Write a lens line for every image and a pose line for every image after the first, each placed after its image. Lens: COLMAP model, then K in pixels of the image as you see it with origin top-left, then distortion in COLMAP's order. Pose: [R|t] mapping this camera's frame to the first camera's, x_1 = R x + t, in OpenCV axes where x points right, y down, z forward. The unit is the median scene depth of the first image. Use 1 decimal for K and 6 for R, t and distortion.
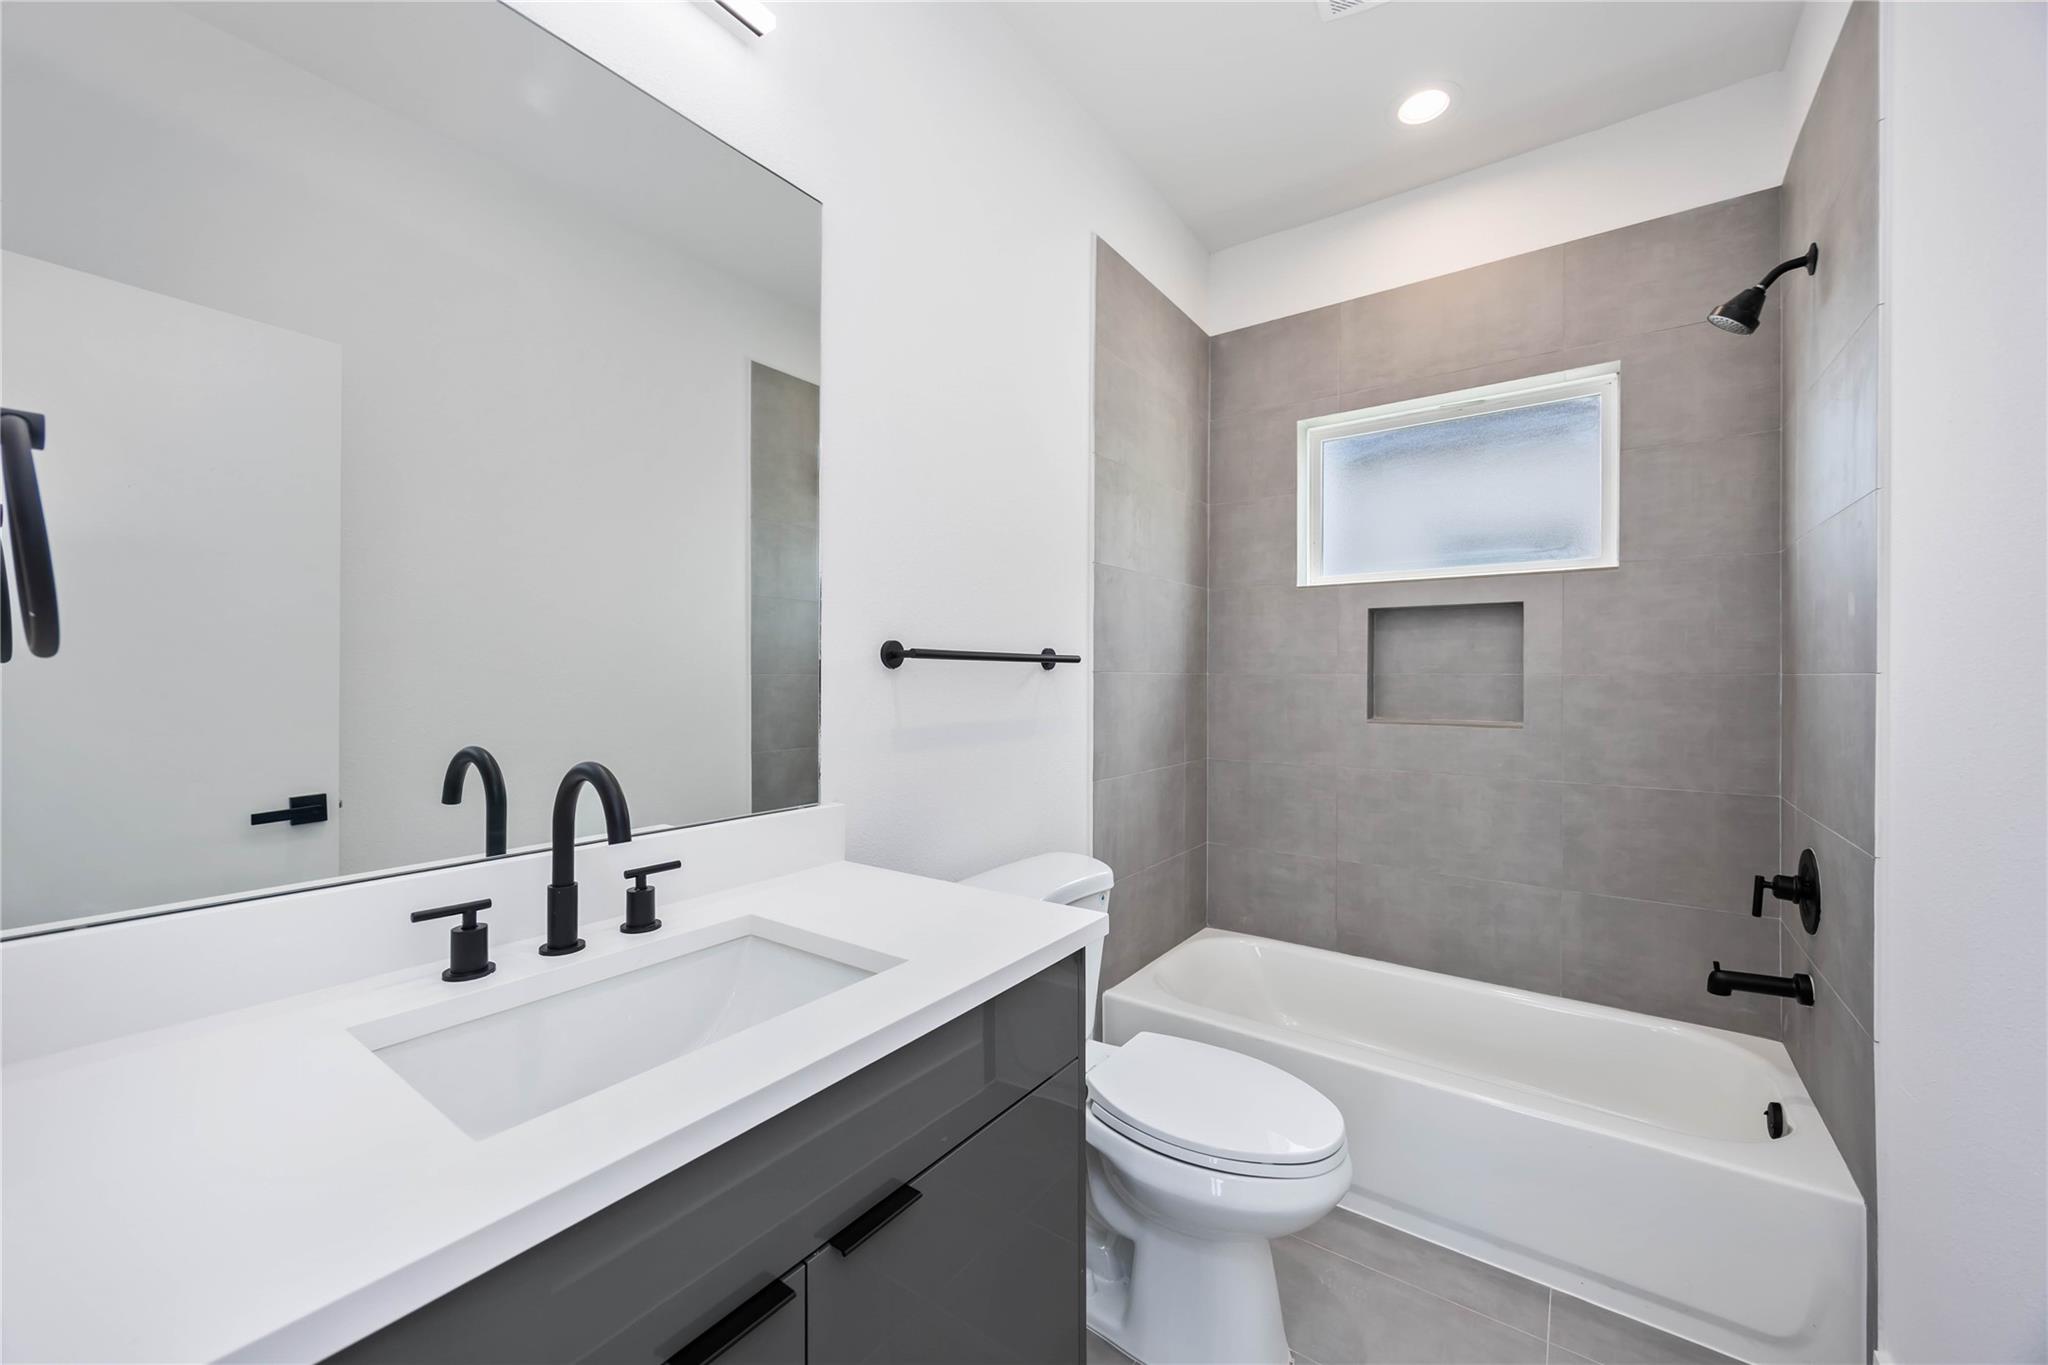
lens RADIAL K [[776.9, 0, 1022.4], [0, 776.9, 678.9], [0, 0, 1]] dist [-0.004166, 0.000286]
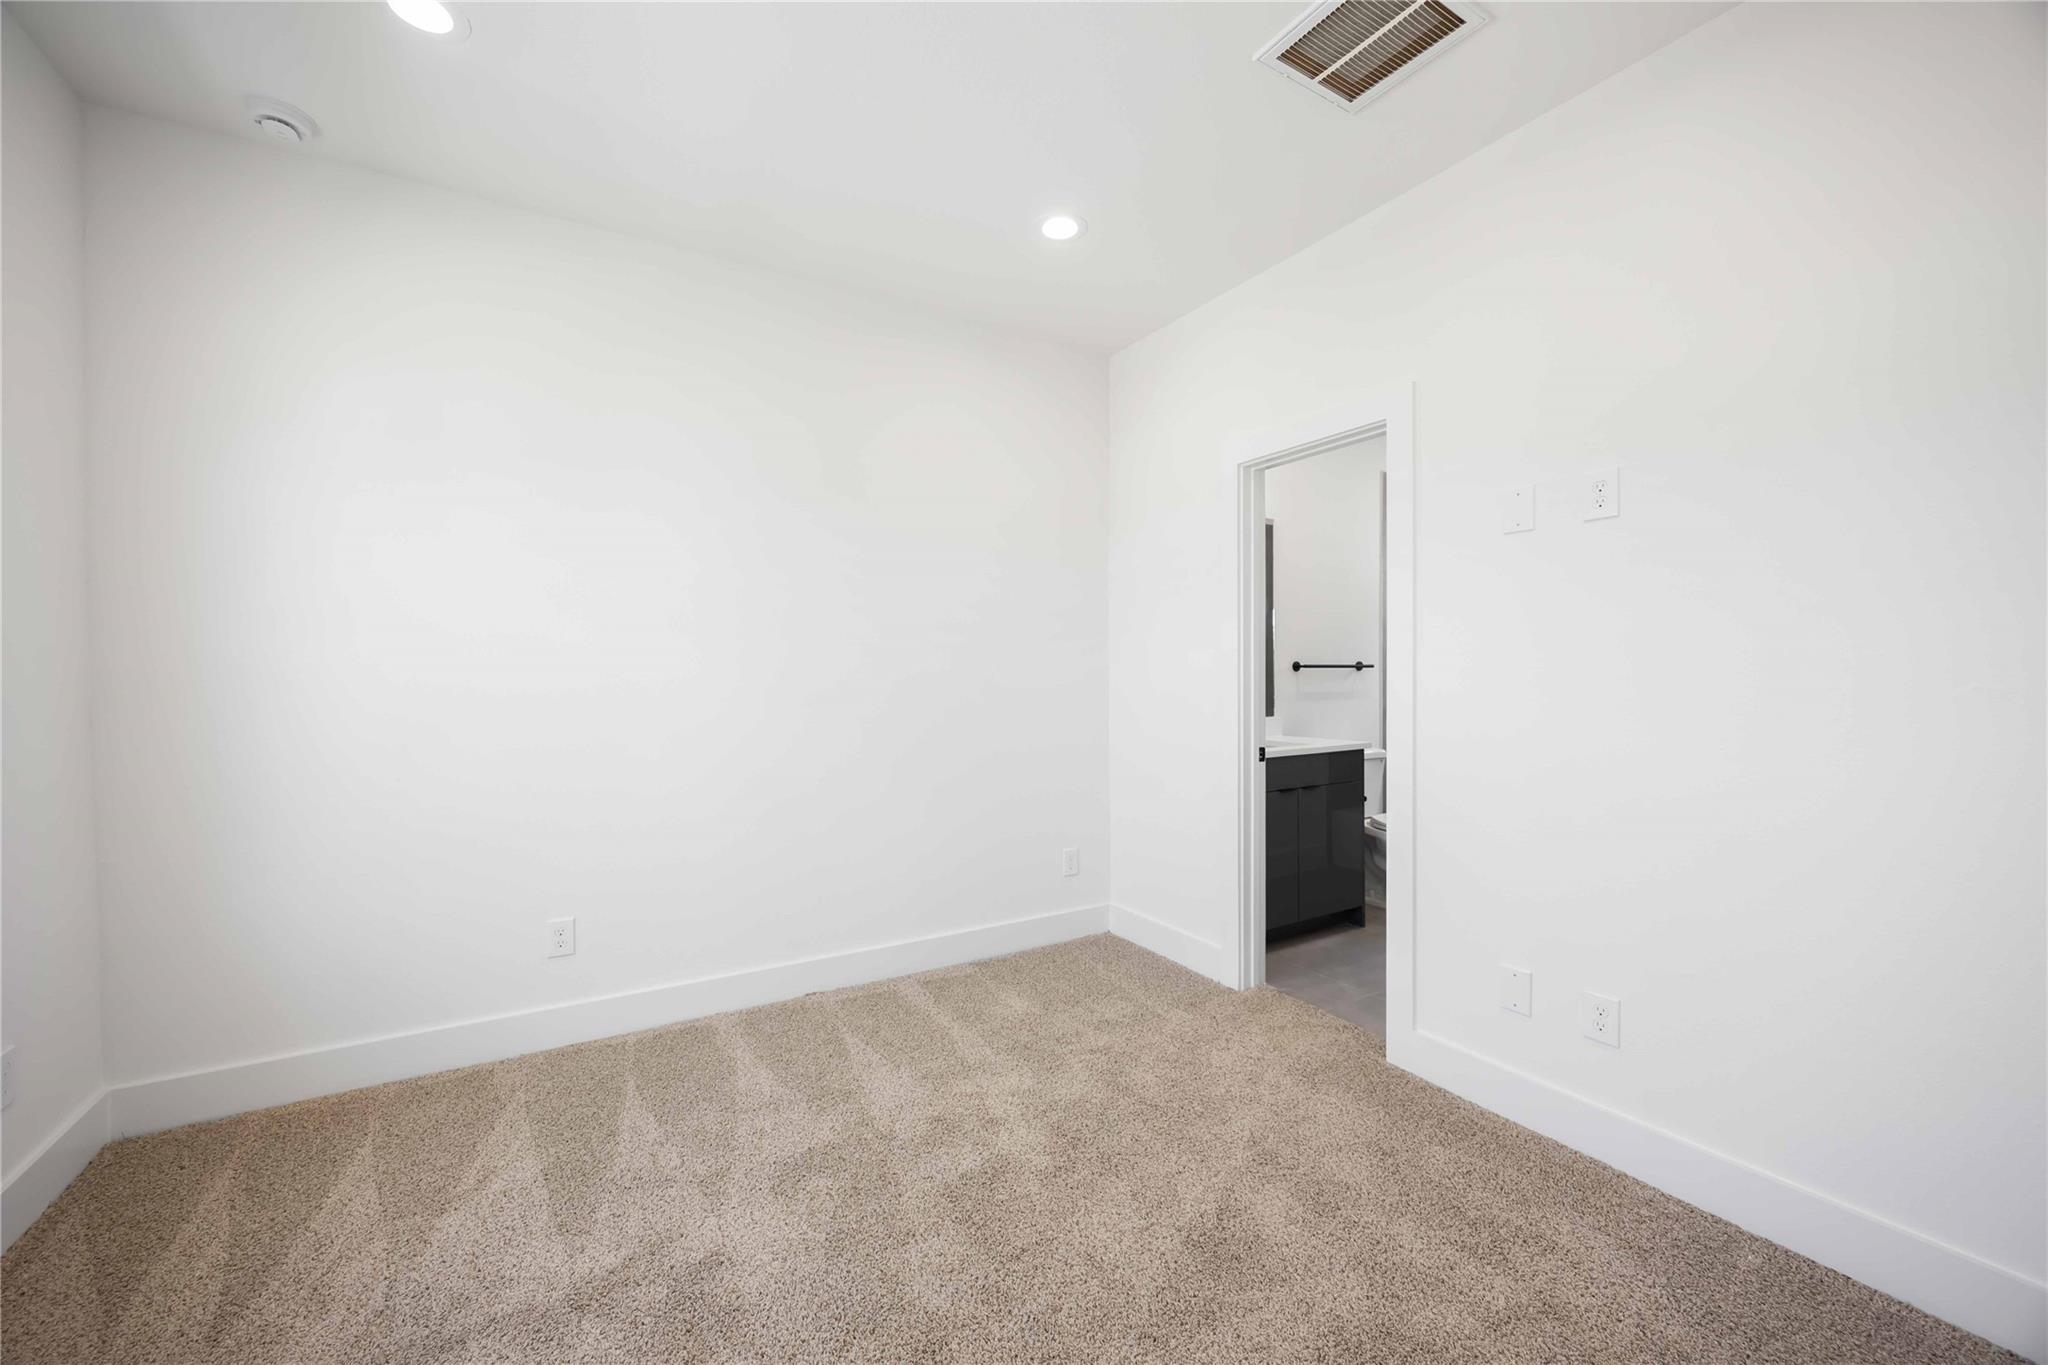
lens RADIAL K [[776.9, 0, 1021.4], [0, 776.9, 682.0], [0, 0, 1]] dist [-0.004166, 0.000286]
pose [[0.906196, -0.000761, -0.422857, 0.098216], [0.003948, 0.999970, 0.006662, 0.002814], [0.422839, -0.007707, 0.906172, -1.555680]]
